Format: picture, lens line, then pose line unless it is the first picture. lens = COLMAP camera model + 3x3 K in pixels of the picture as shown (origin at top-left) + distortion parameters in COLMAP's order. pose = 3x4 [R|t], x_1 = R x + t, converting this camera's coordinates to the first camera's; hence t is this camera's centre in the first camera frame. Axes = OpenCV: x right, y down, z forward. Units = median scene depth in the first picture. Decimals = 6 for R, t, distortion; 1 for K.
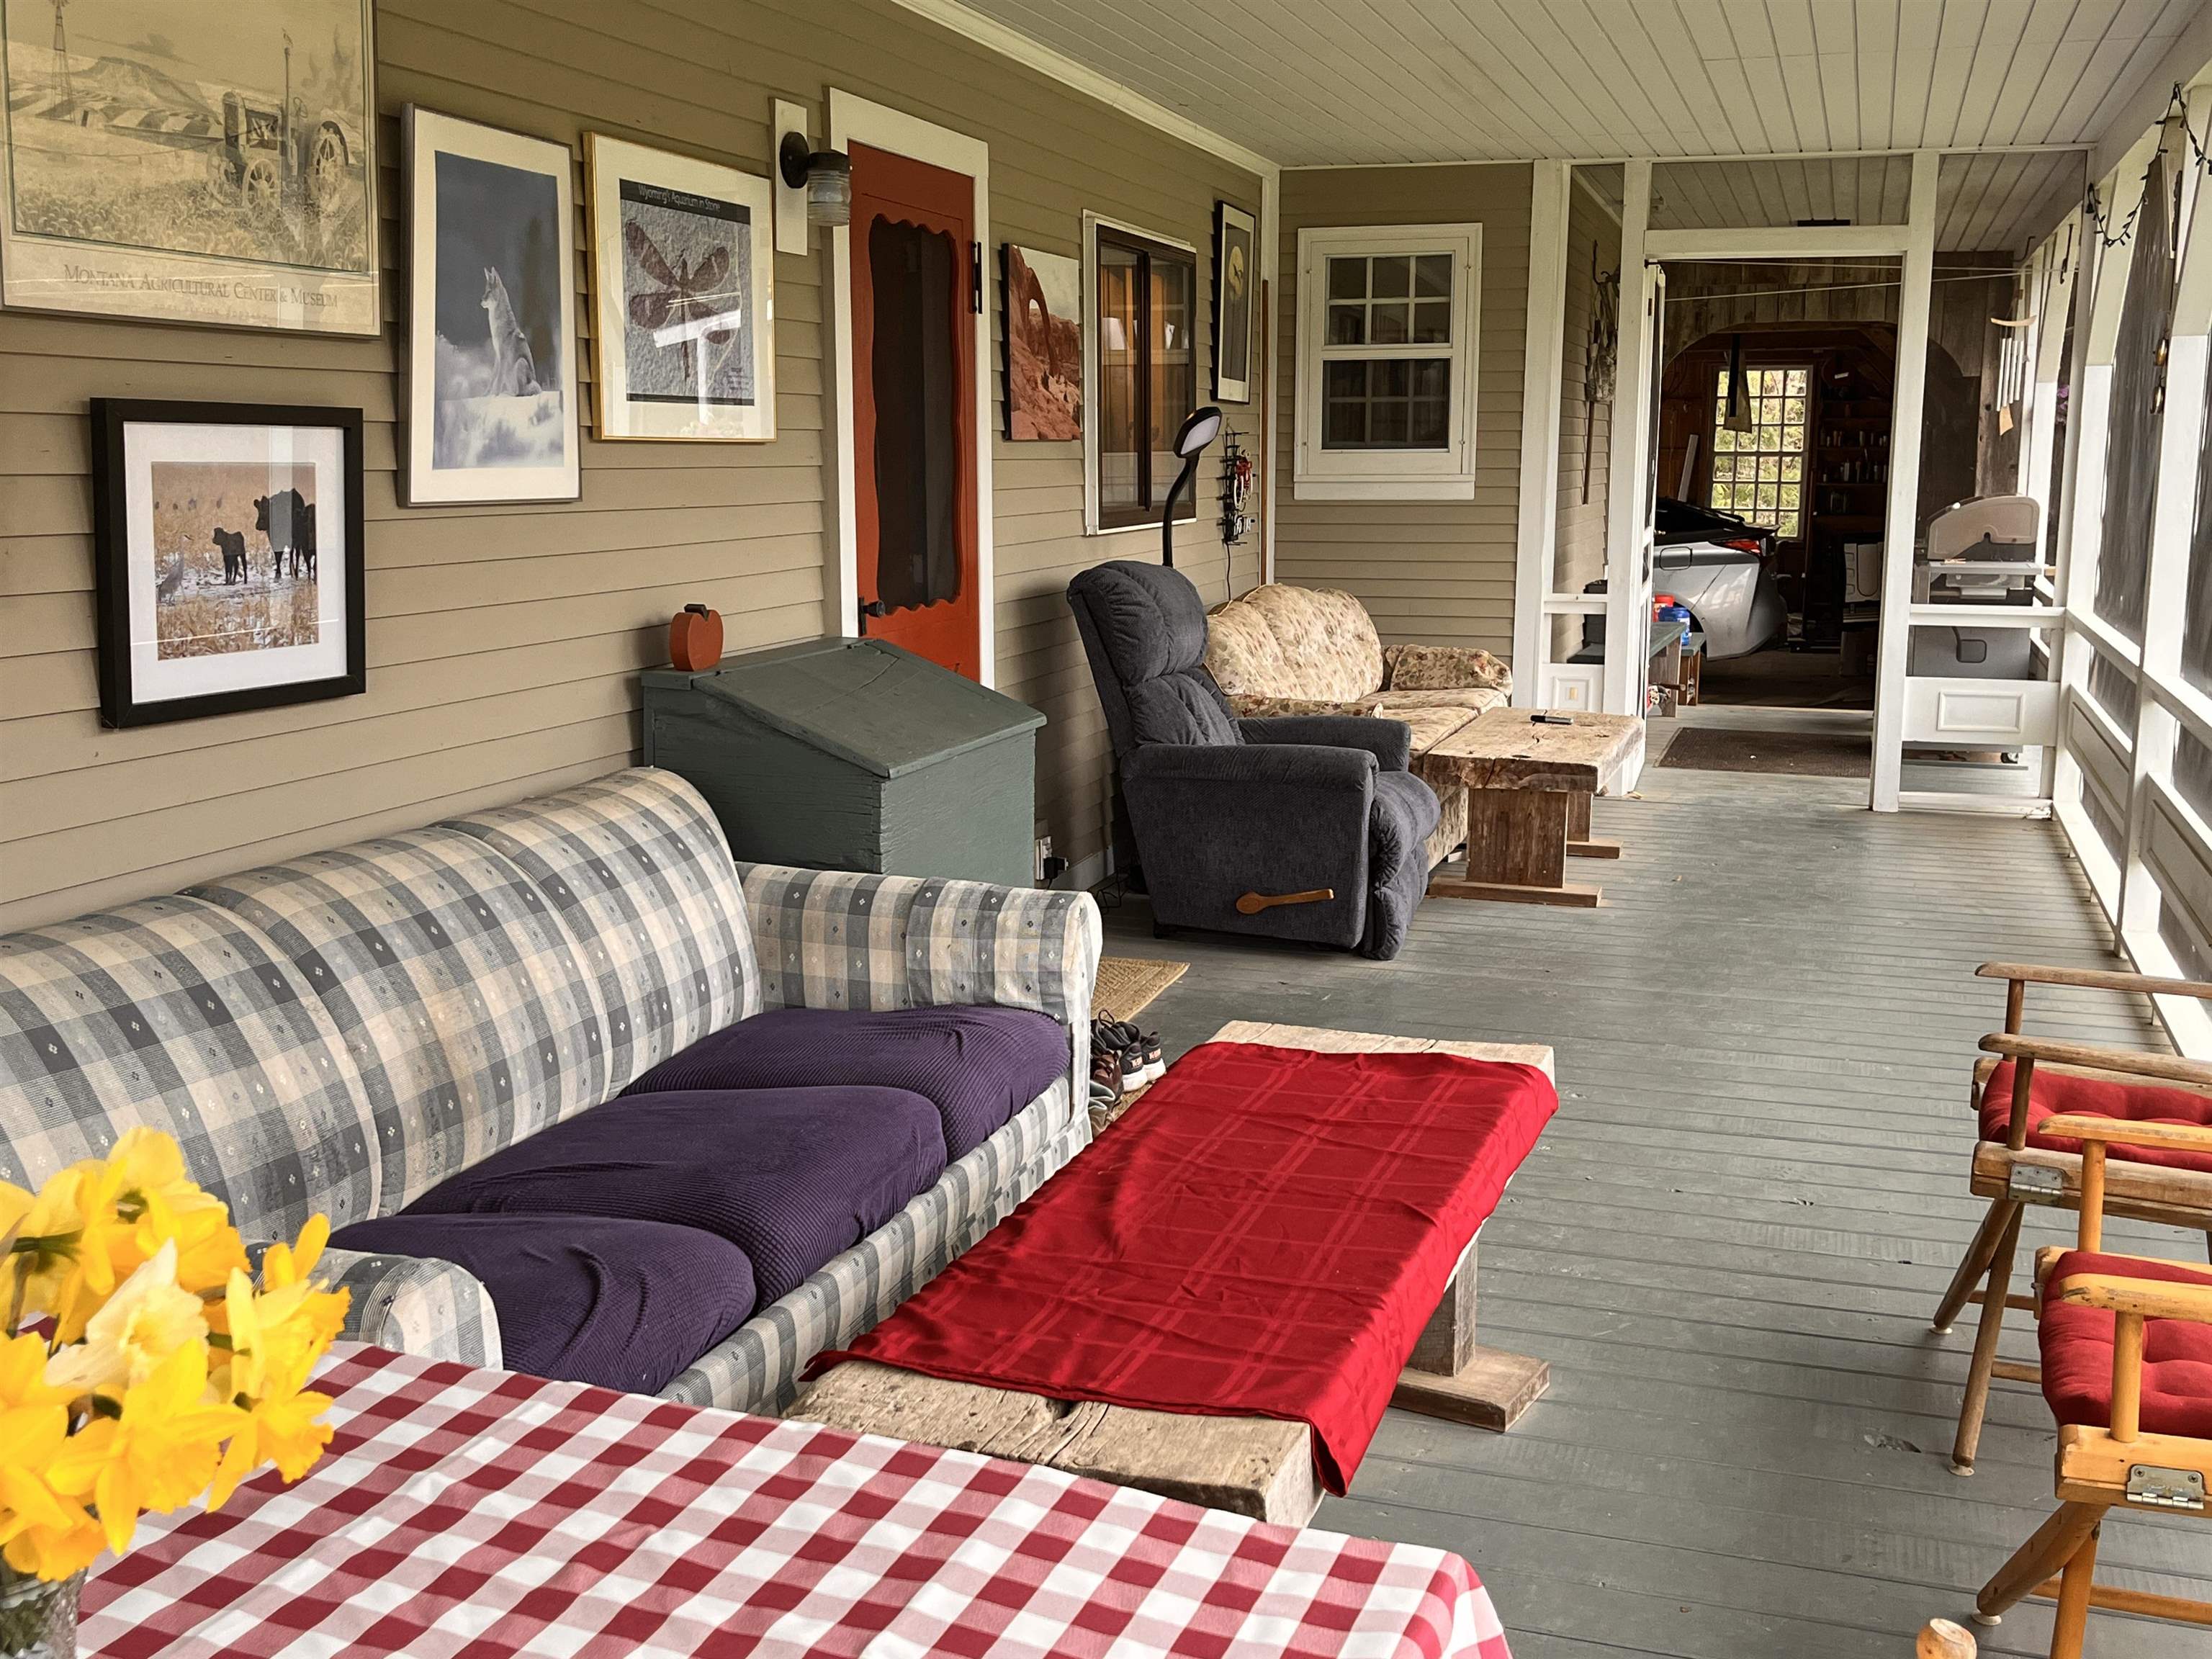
lens RADIAL K [[2251.8, 0, 1106.0], [0, 2251.8, 829.5], [0, 0, 1]] dist [0.048757, -0.060992]
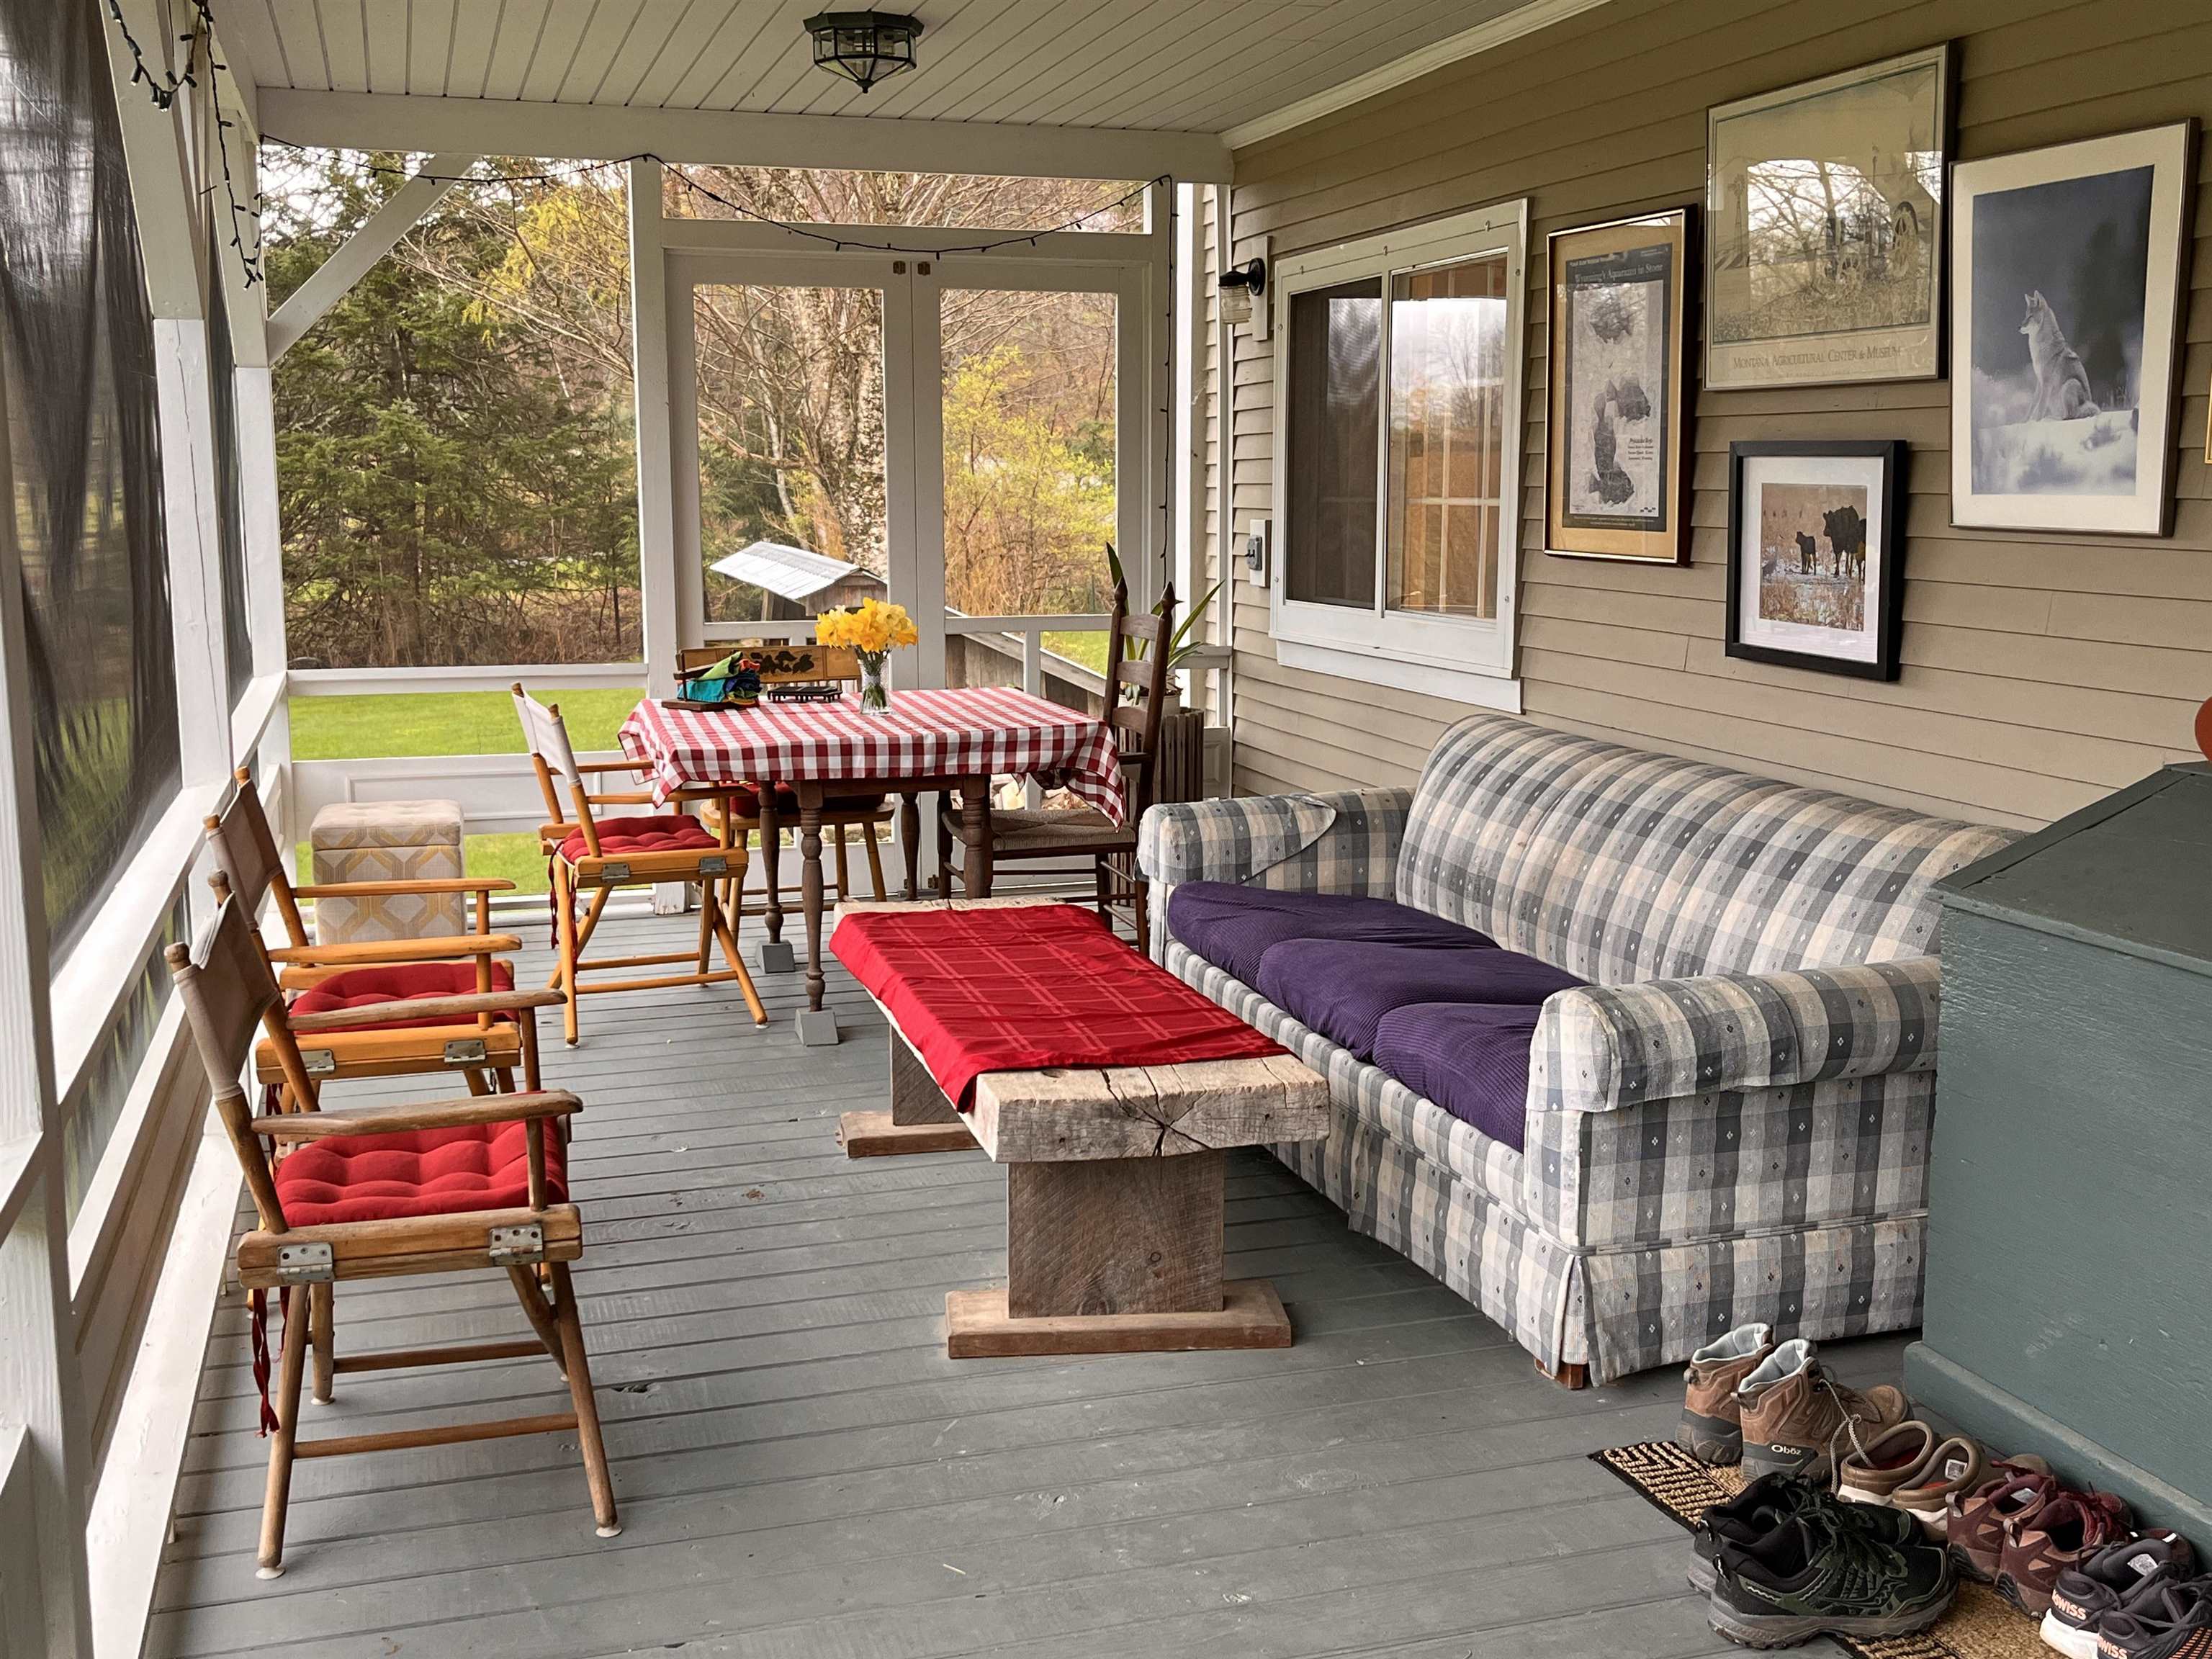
lens RADIAL K [[2246.5, 0, 1108.1], [0, 2246.5, 822.2], [0, 0, 1]] dist [0.133569, -0.426183]
pose [[-0.815950, 0.094222, -0.570393, 0.610082], [-0.091327, 0.953234, 0.288106, -0.262291], [0.570864, 0.287172, -0.769186, 1.517871]]
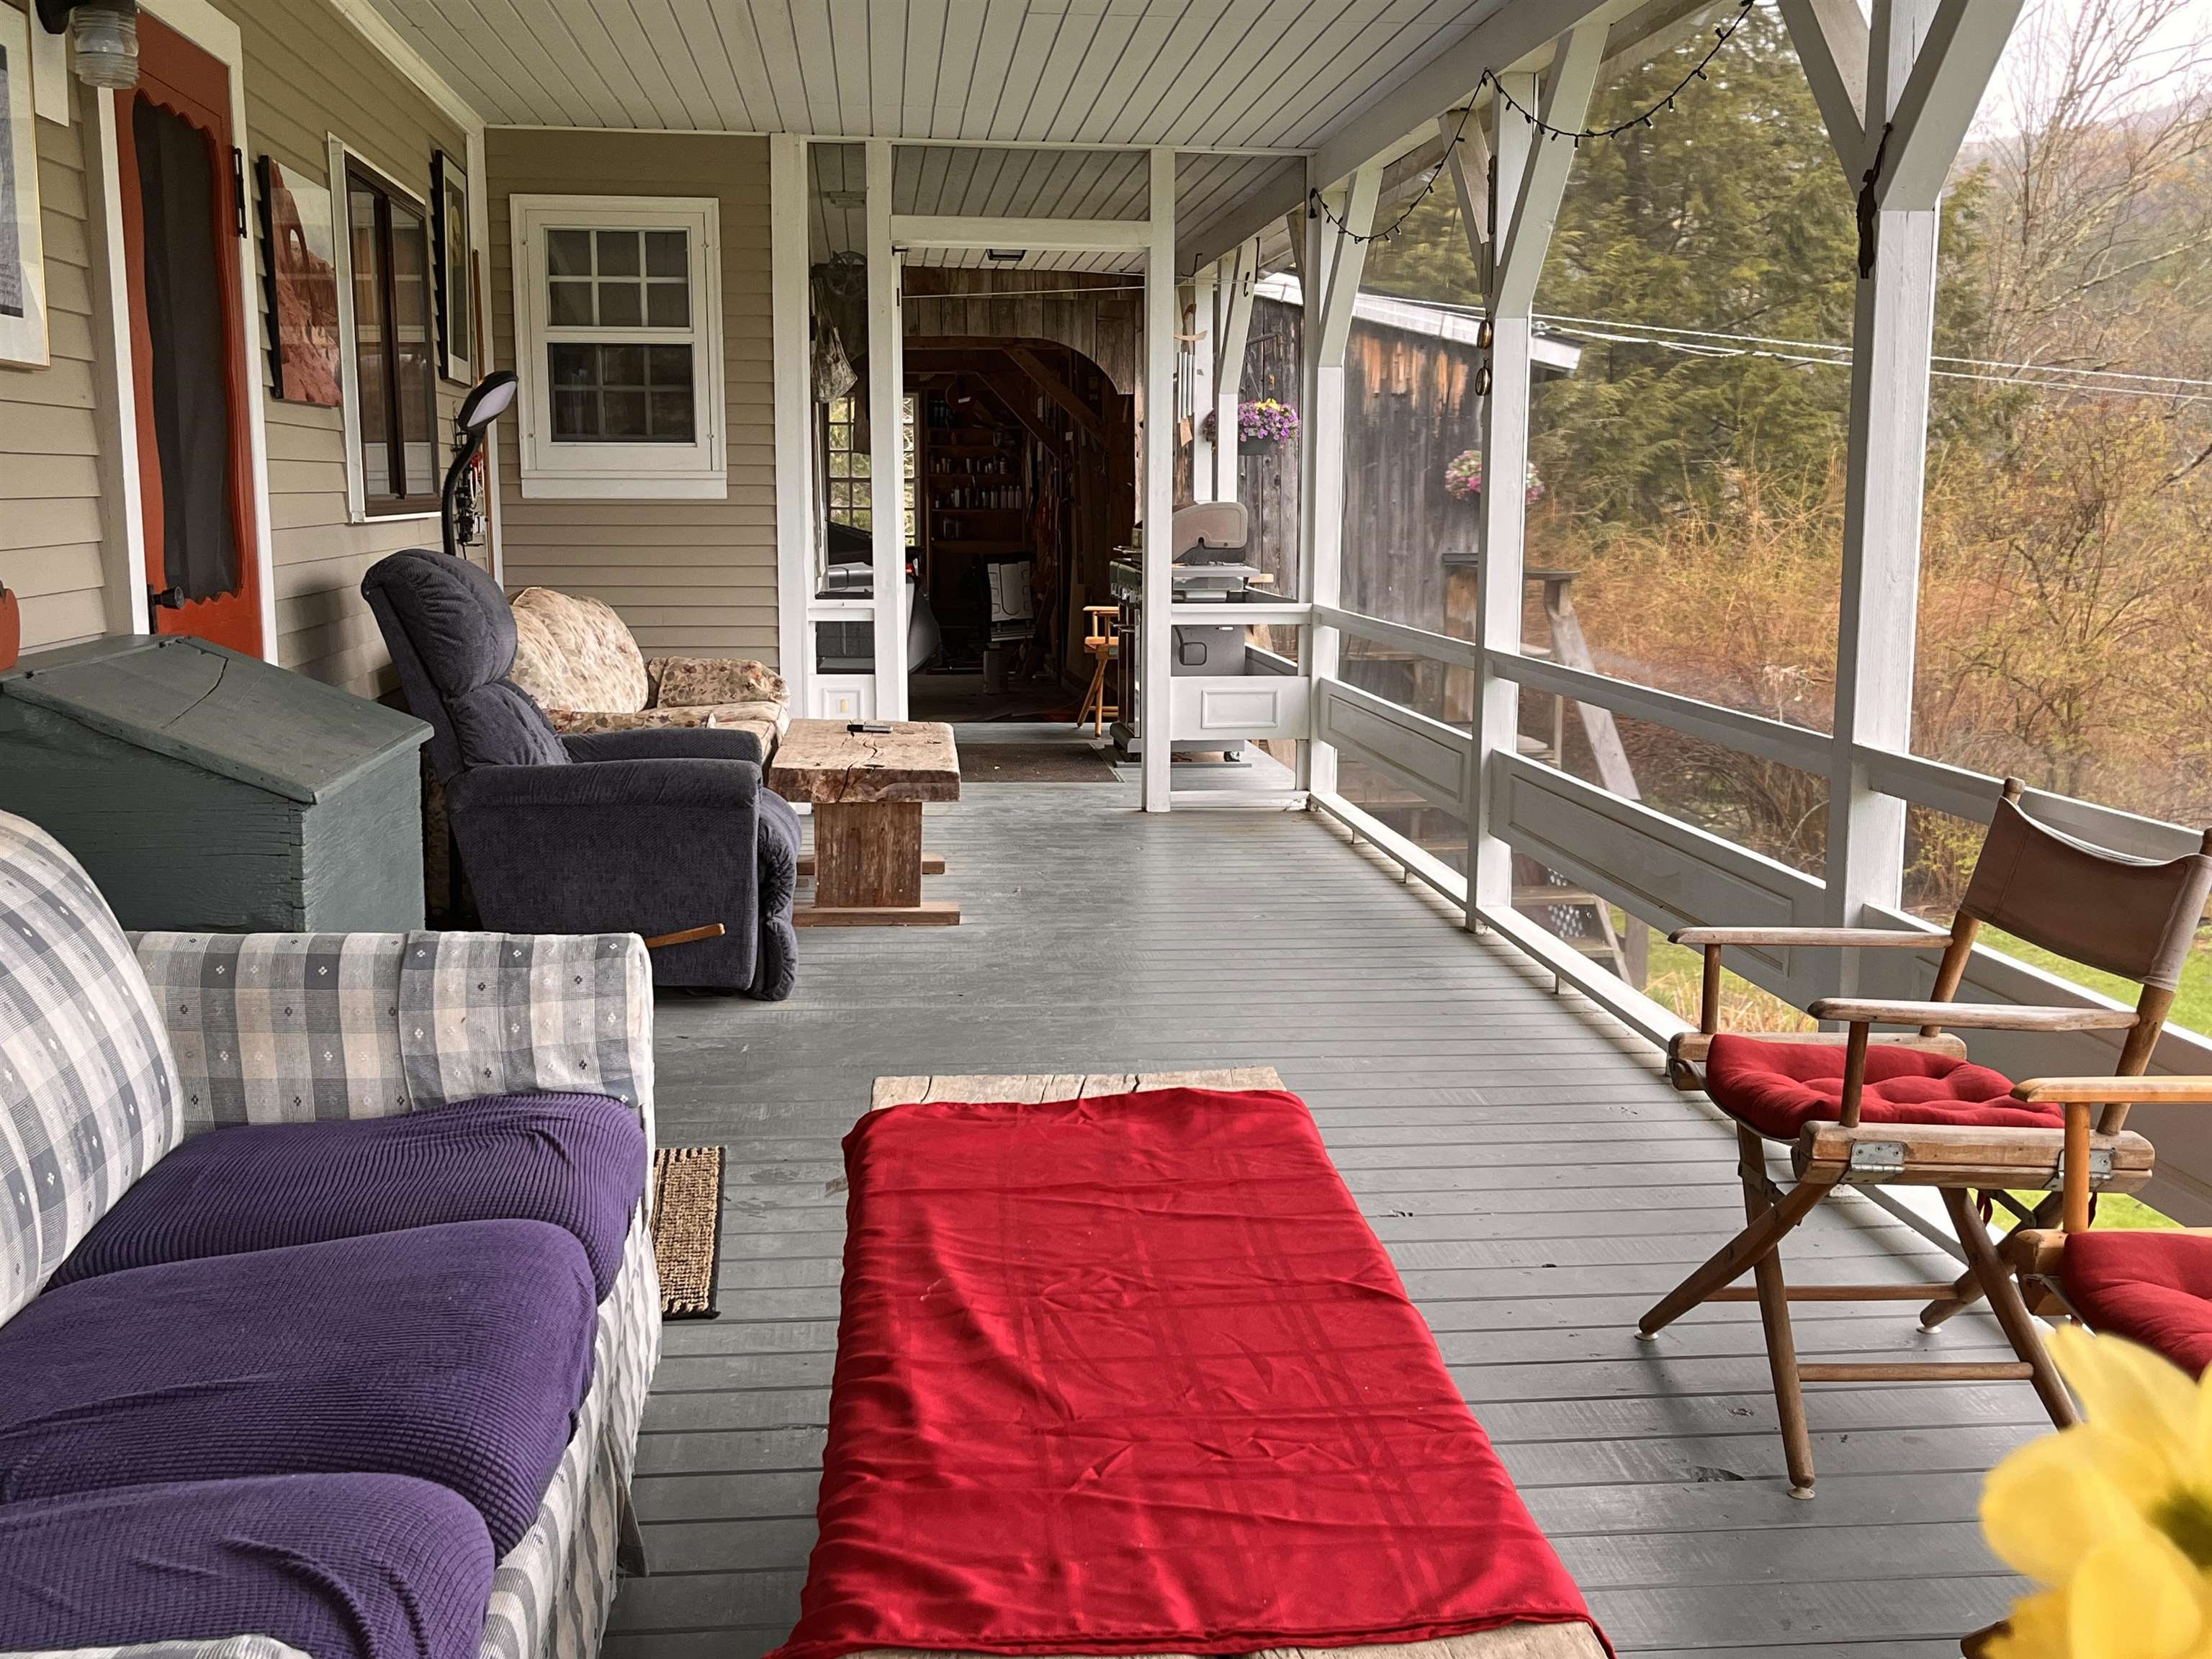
lens RADIAL K [[2246.5, 0, 1108.1], [0, 2246.5, 822.2], [0, 0, 1]] dist [0.133569, -0.426183]
pose [[0.911684, -0.056578, 0.406978, -0.166645], [0.065459, 0.997824, -0.007918, 0.006292], [-0.405645, 0.033859, 0.913404, 0.215628]]
